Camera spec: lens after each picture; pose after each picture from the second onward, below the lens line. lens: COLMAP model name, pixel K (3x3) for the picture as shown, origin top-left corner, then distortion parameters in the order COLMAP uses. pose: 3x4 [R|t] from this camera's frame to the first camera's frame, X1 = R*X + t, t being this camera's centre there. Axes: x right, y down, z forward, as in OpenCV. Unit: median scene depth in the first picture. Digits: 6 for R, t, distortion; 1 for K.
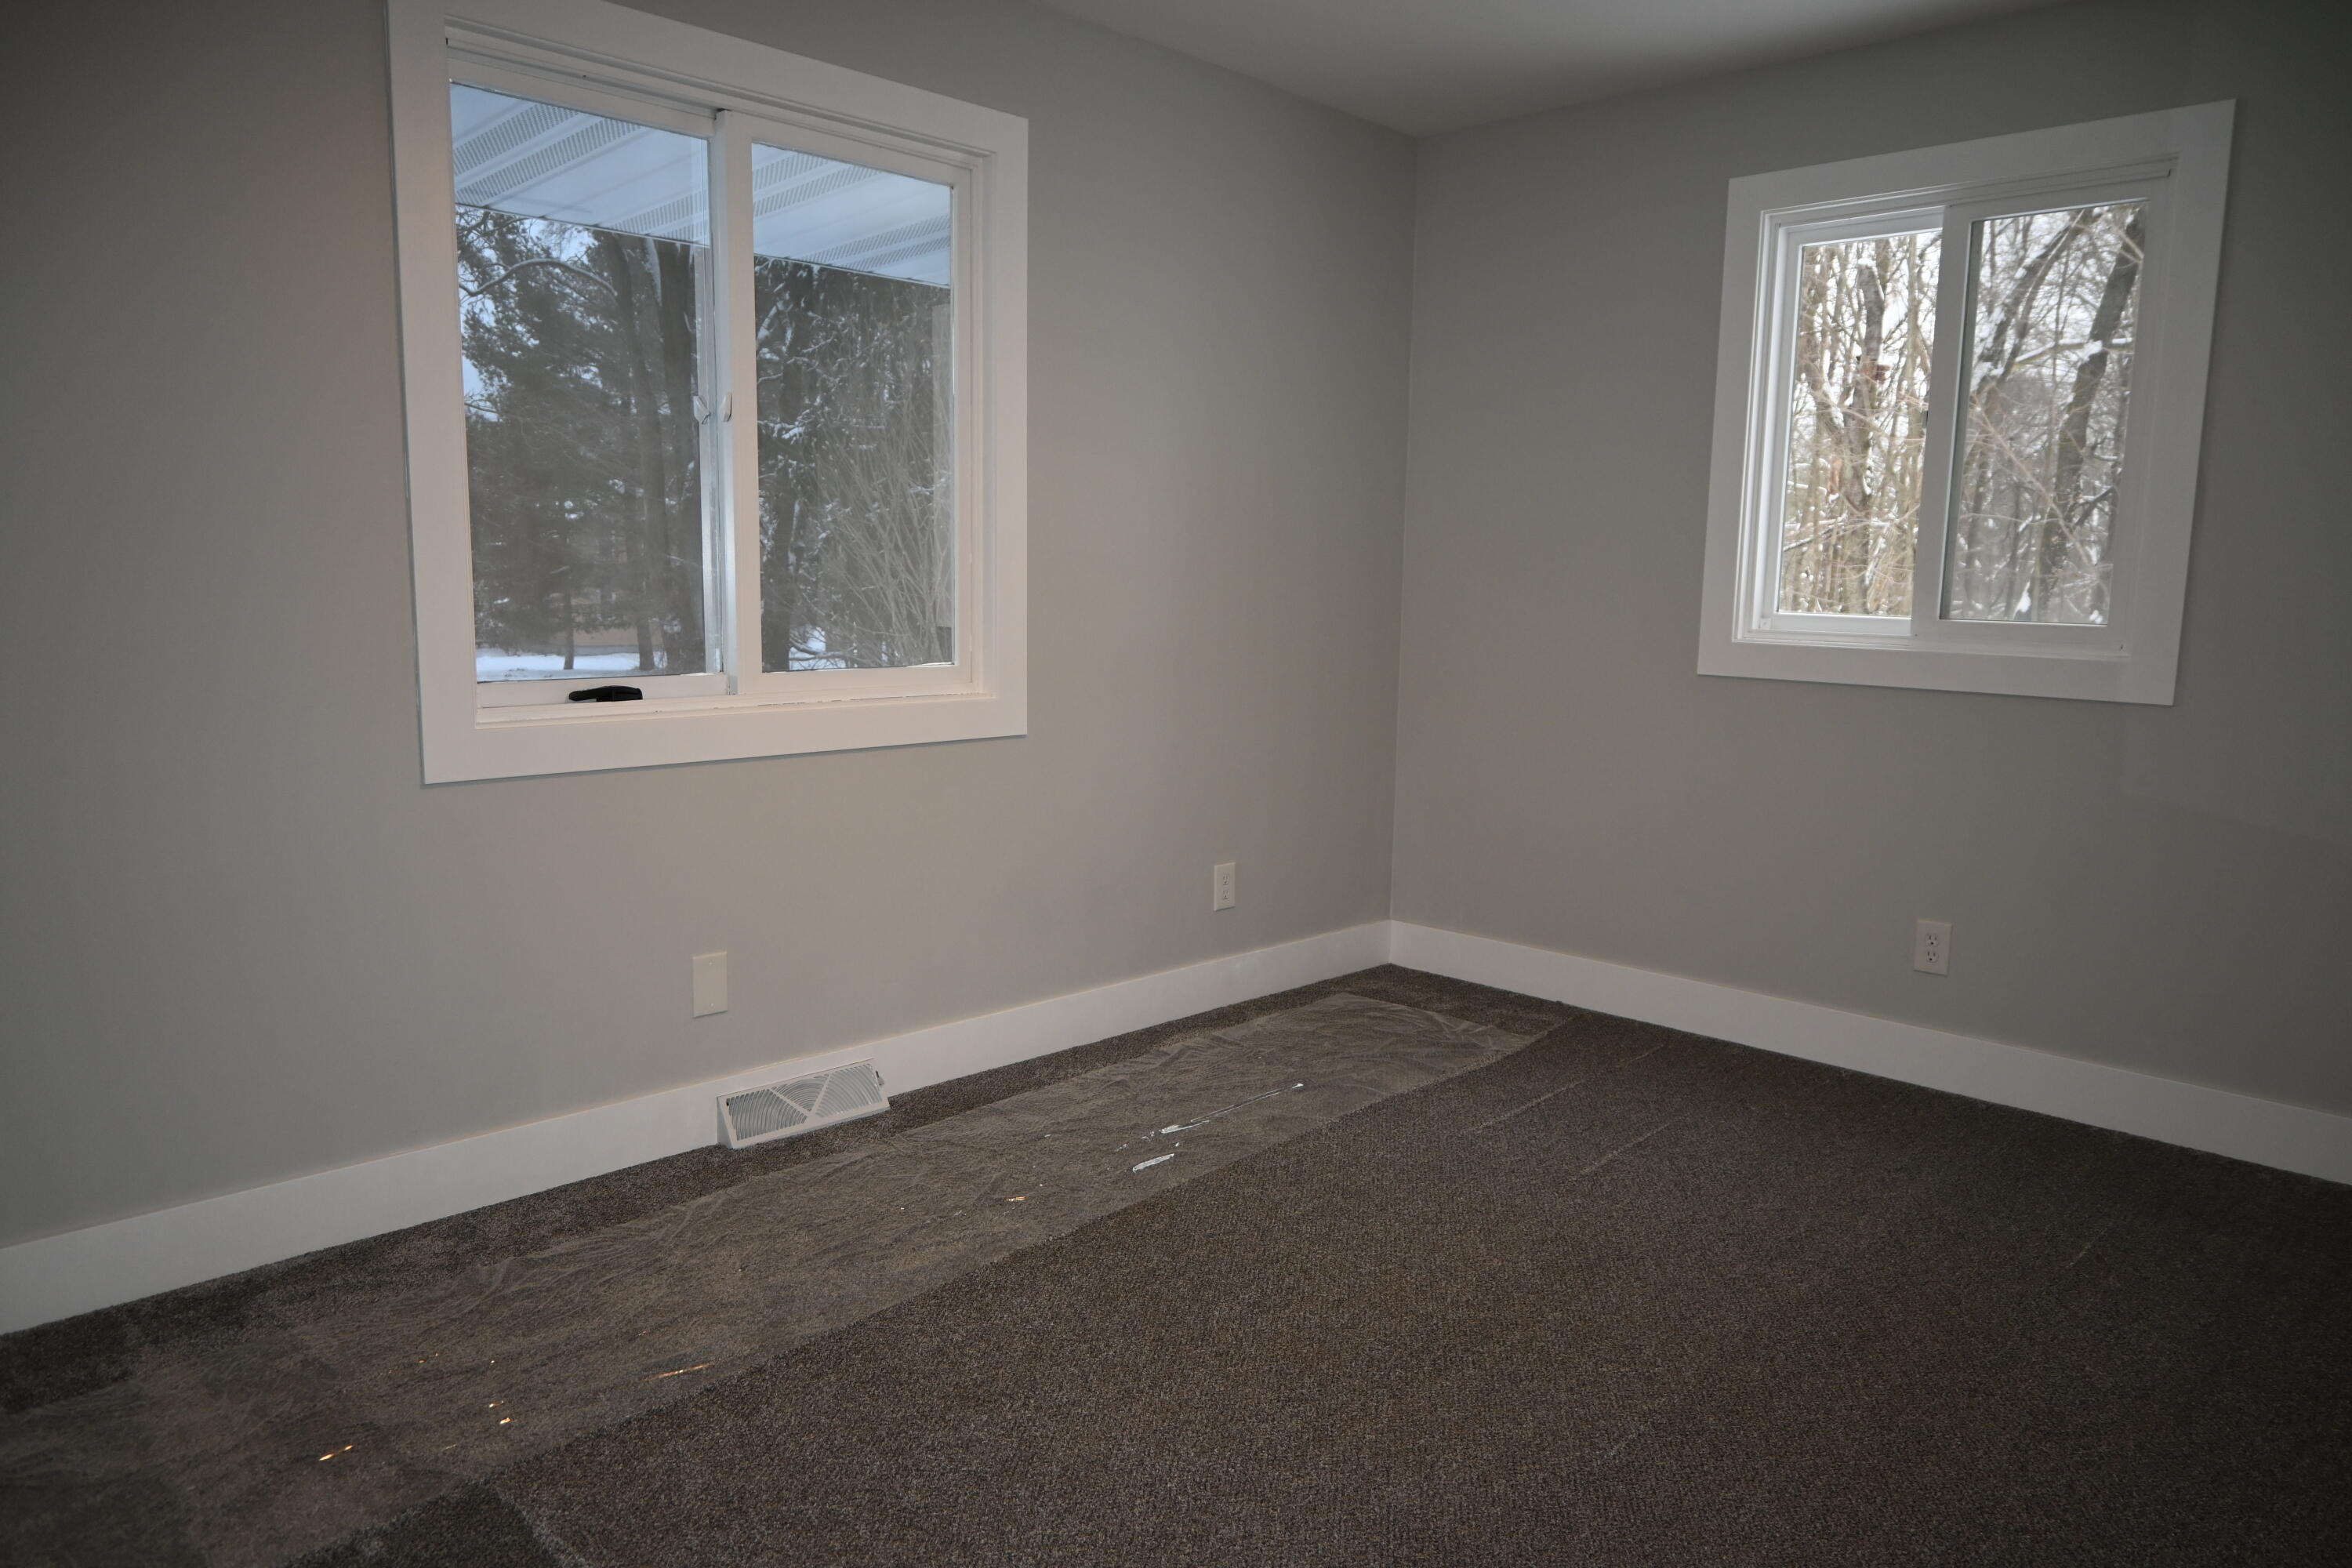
lens RADIAL K [[1621.3, 0, 1168.5], [0, 1621.3, 793.4], [0, 0, 1]] dist [0.005272, -0.003264]
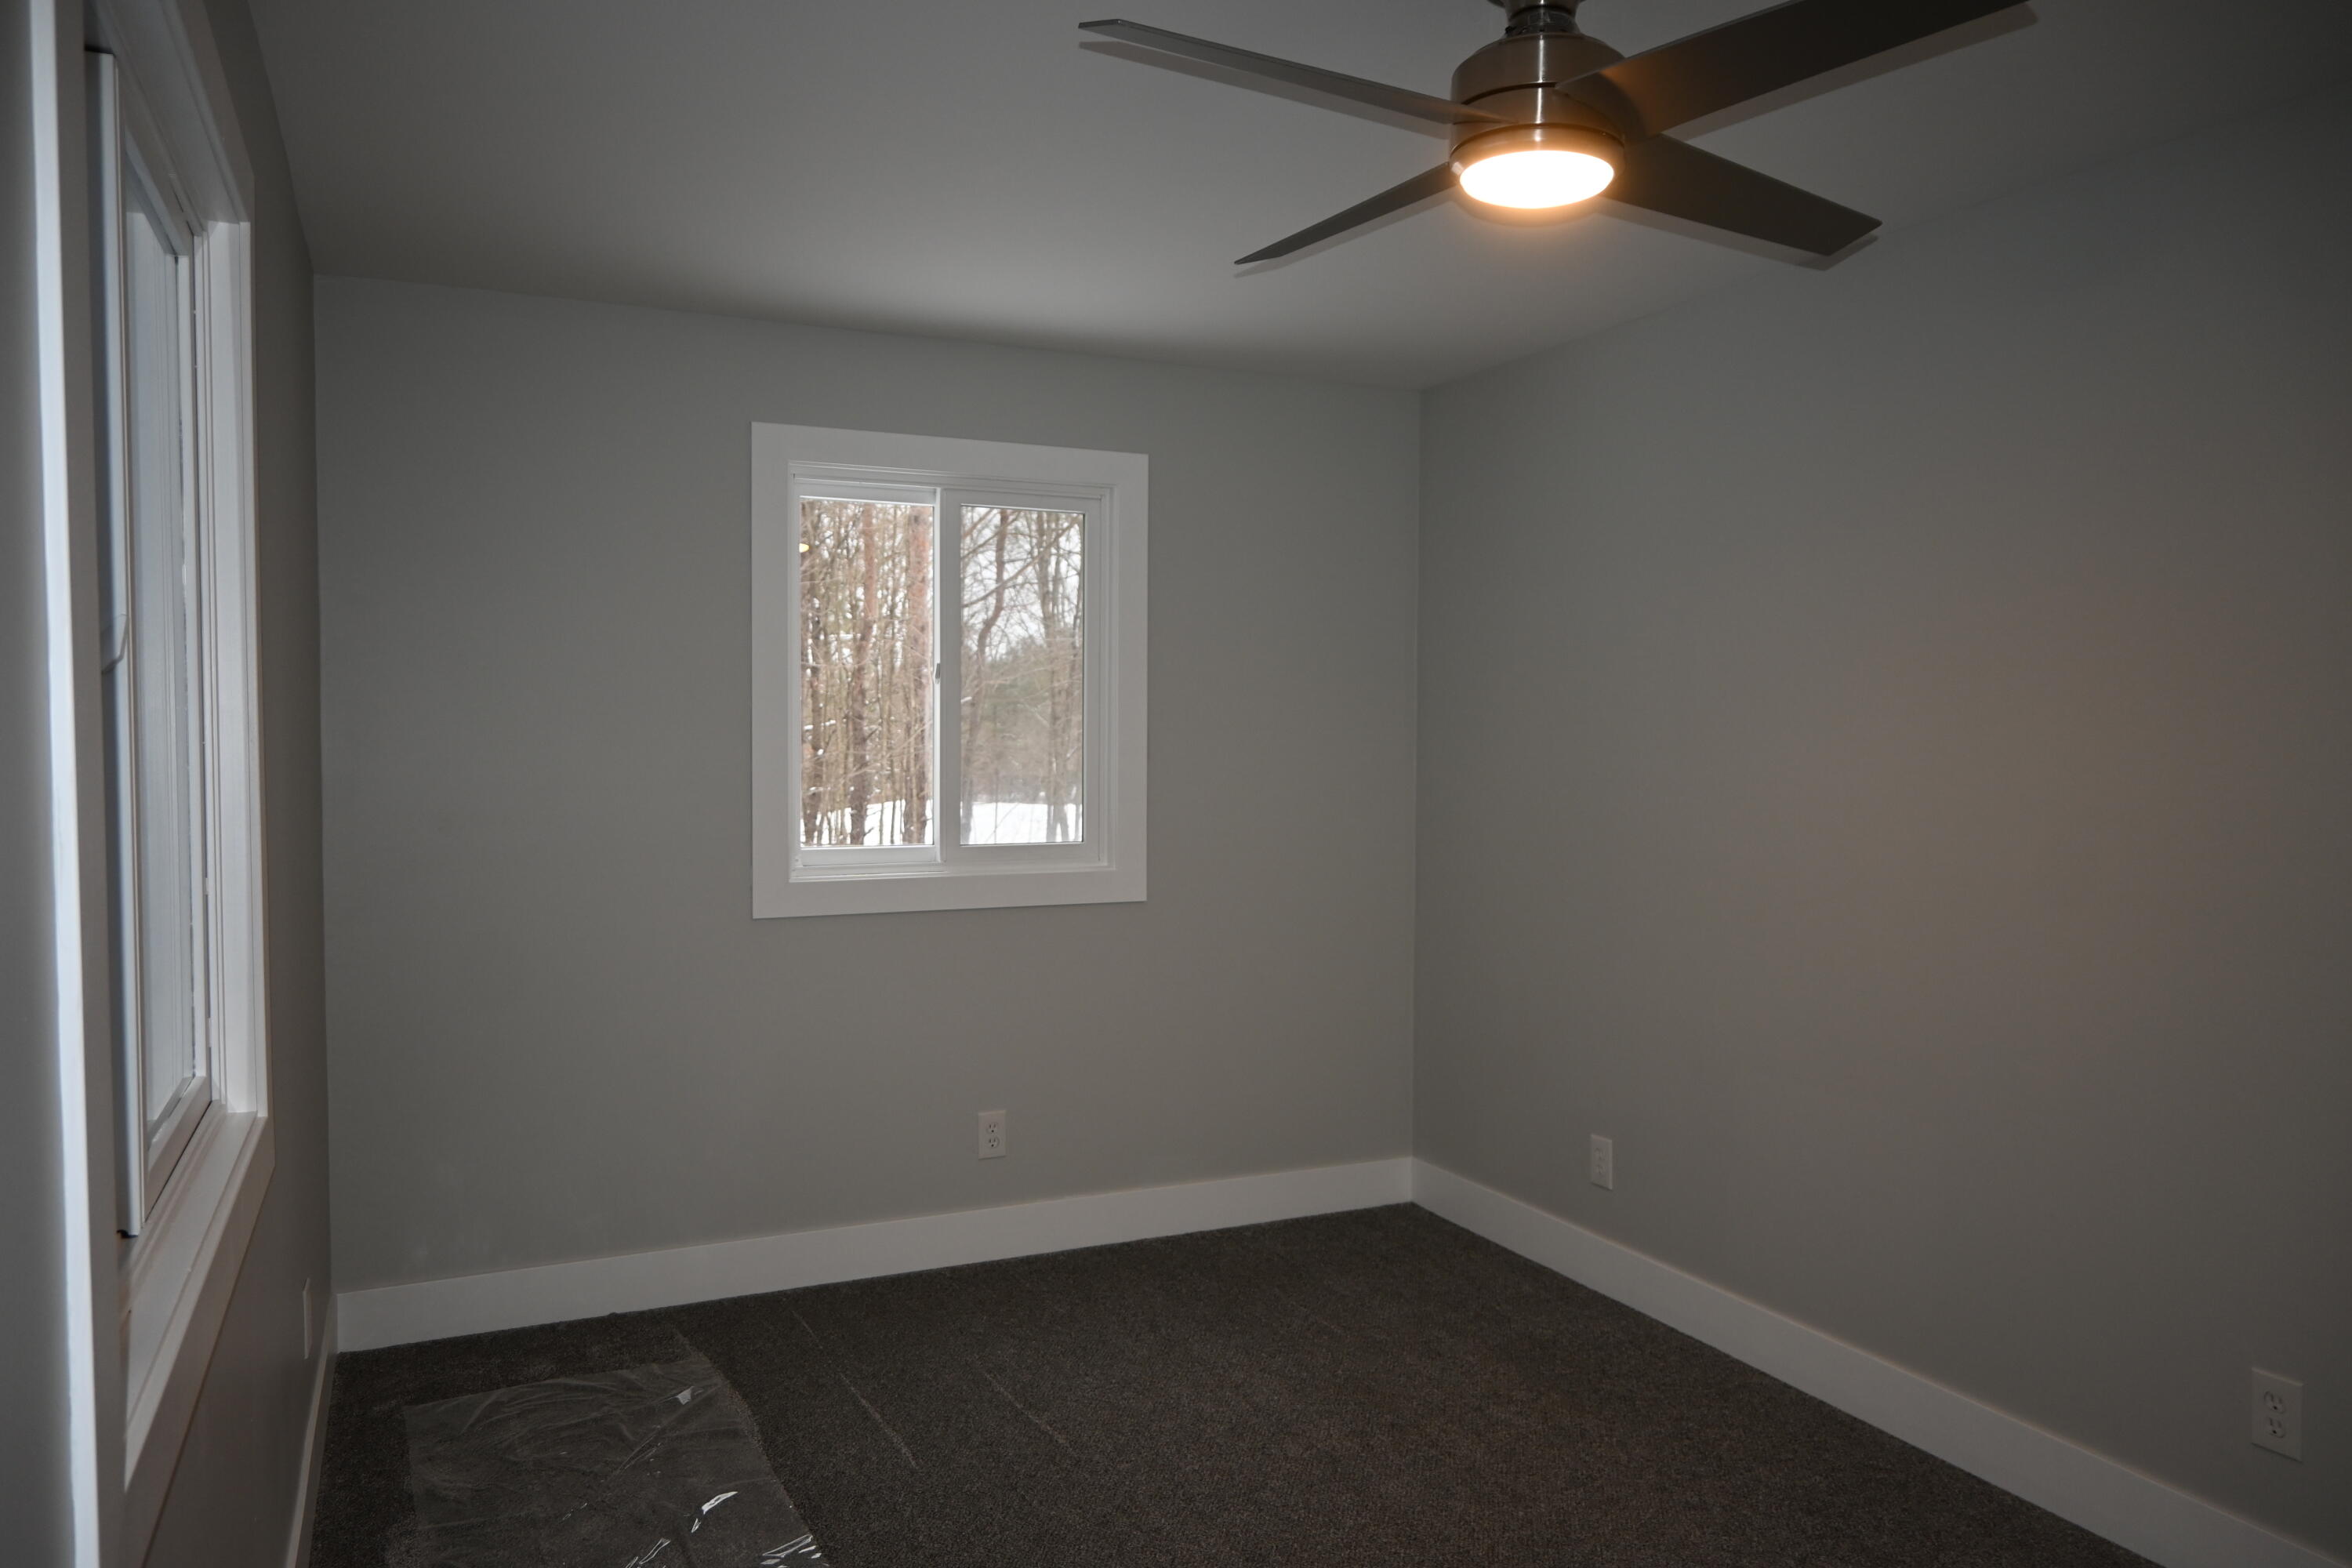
lens RADIAL K [[1621.3, 0, 1168.5], [0, 1621.3, 793.4], [0, 0, 1]] dist [0.005272, -0.003264]
pose [[0.352800, -0.061714, 0.933661, -0.597092], [0.131508, 0.991189, 0.015823, -0.161657], [-0.926411, 0.117202, 0.357808, 0.517924]]
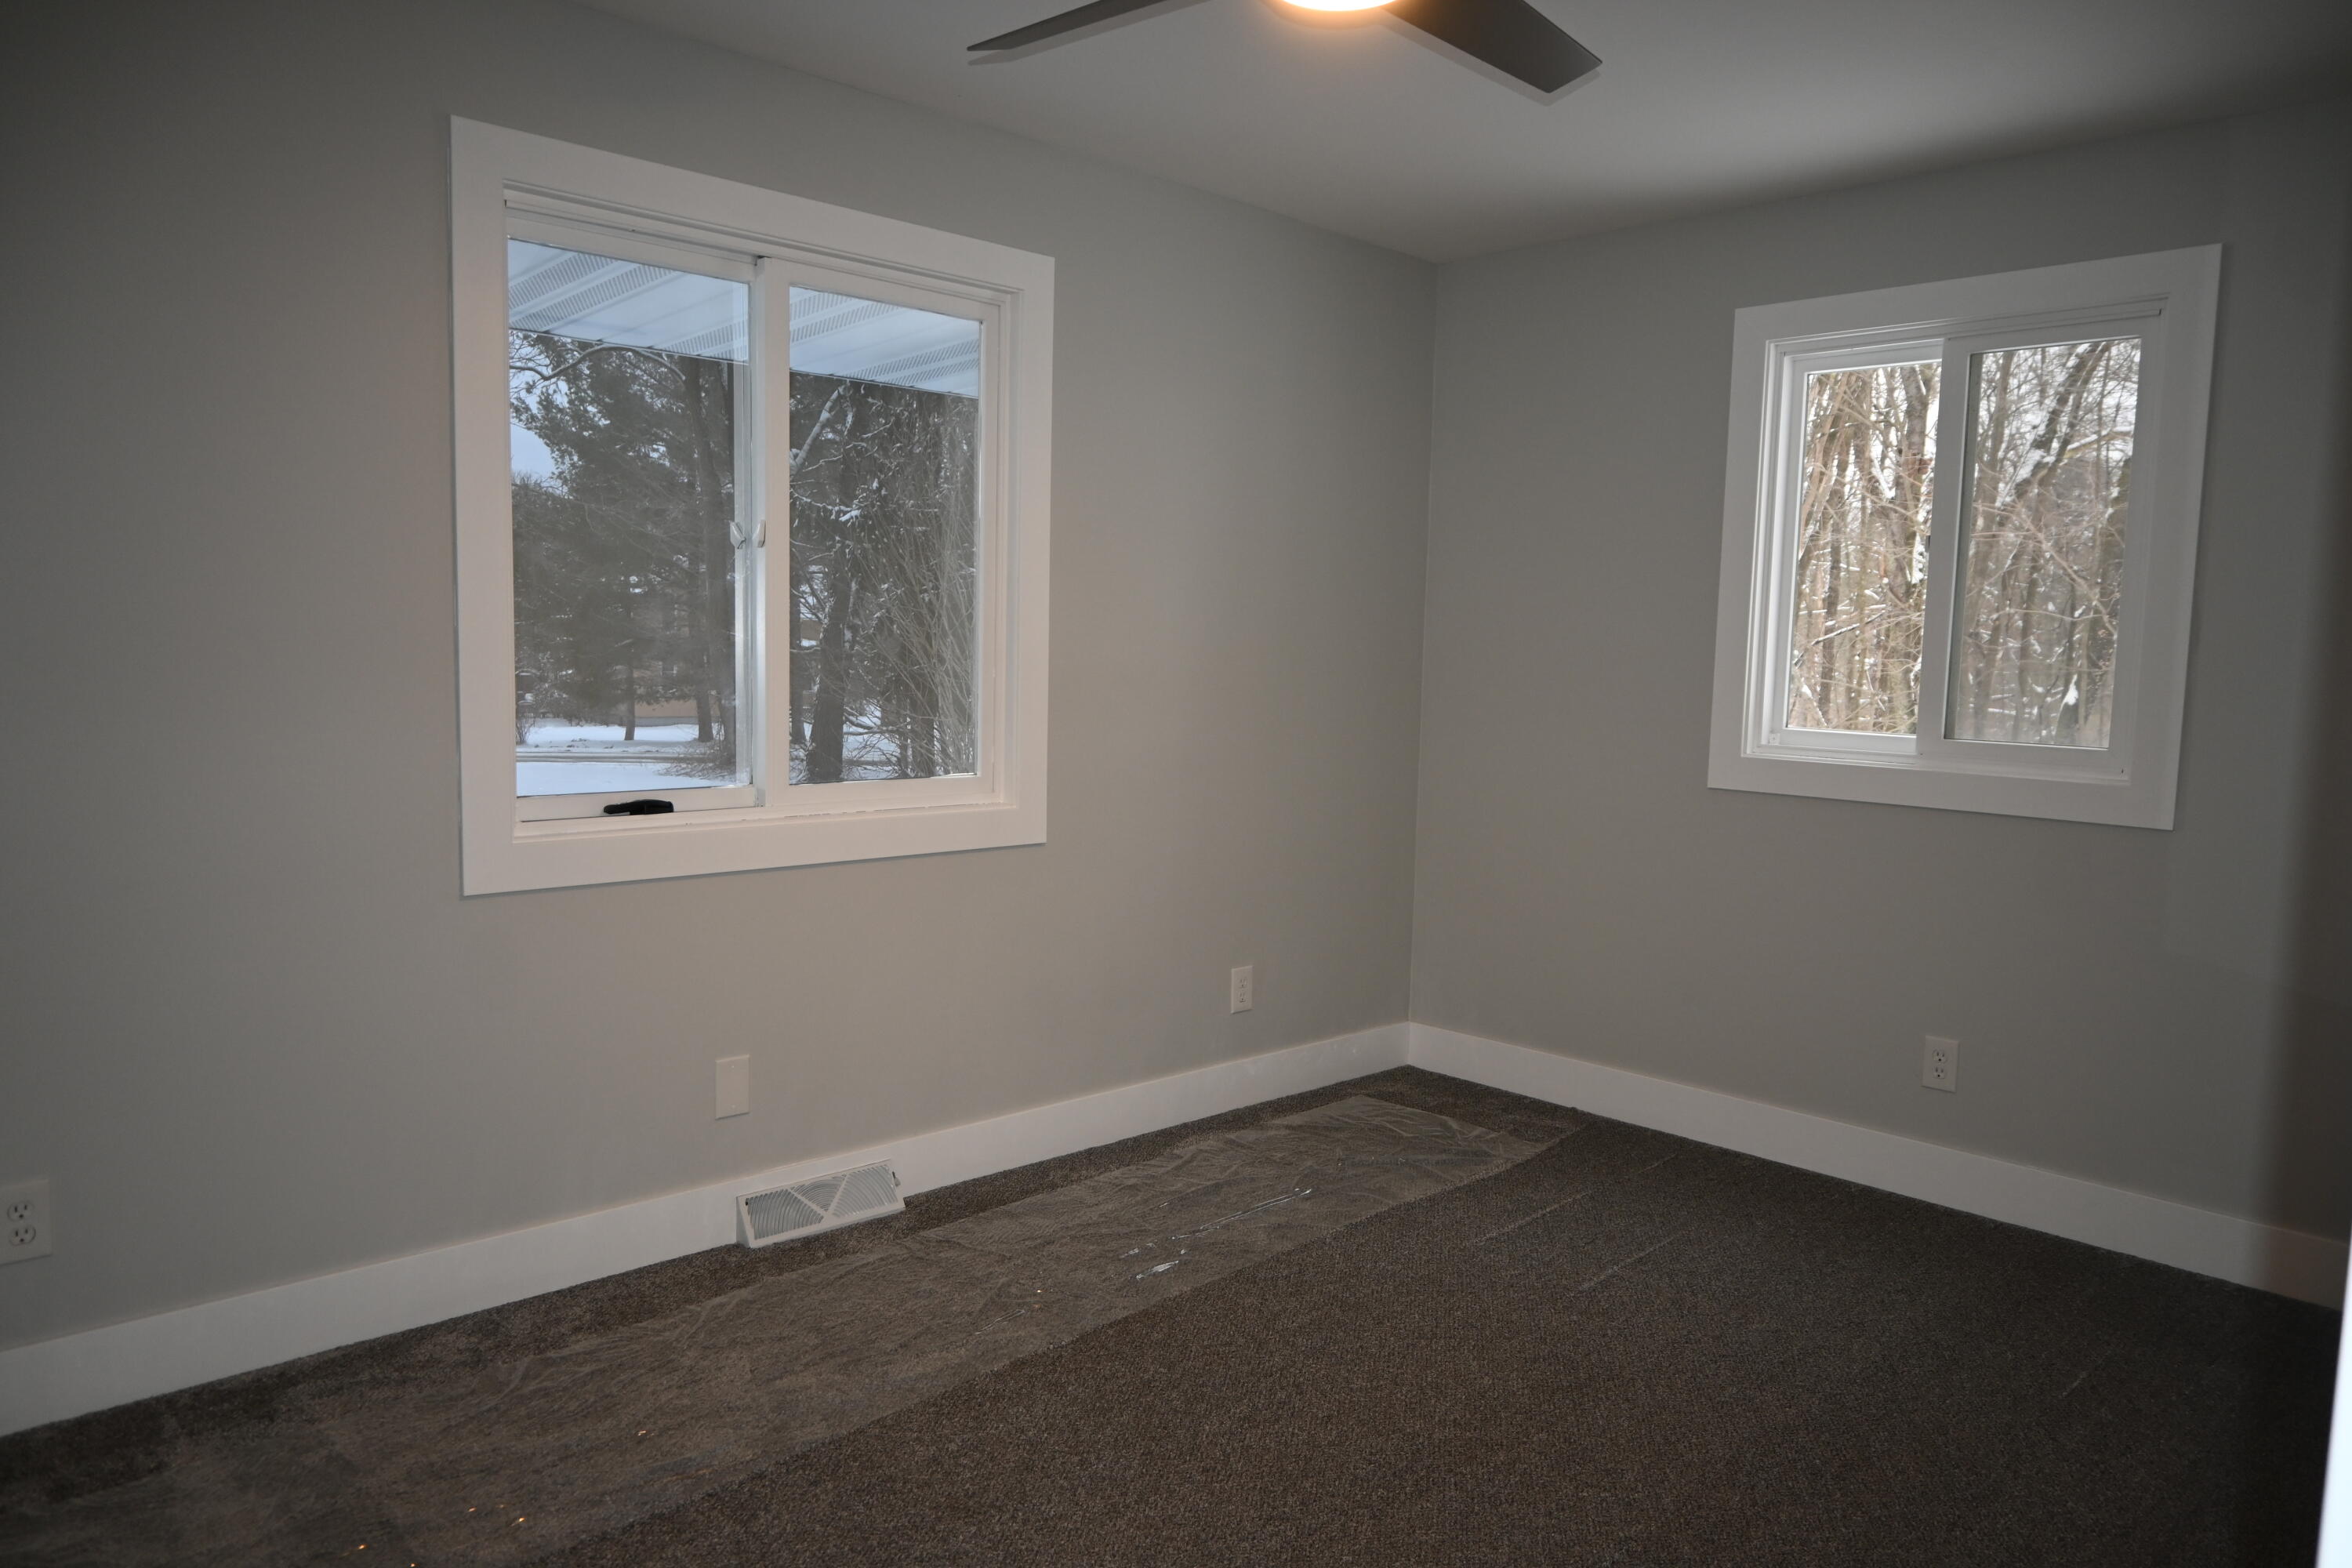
lens RADIAL K [[1621.3, 0, 1168.5], [0, 1621.3, 793.4], [0, 0, 1]] dist [0.005272, -0.003264]
pose [[0.999385, 0.009637, -0.033705, 0.027884], [-0.011108, 0.998981, -0.043741, -0.026529], [0.033249, 0.044089, 0.998474, -0.031941]]
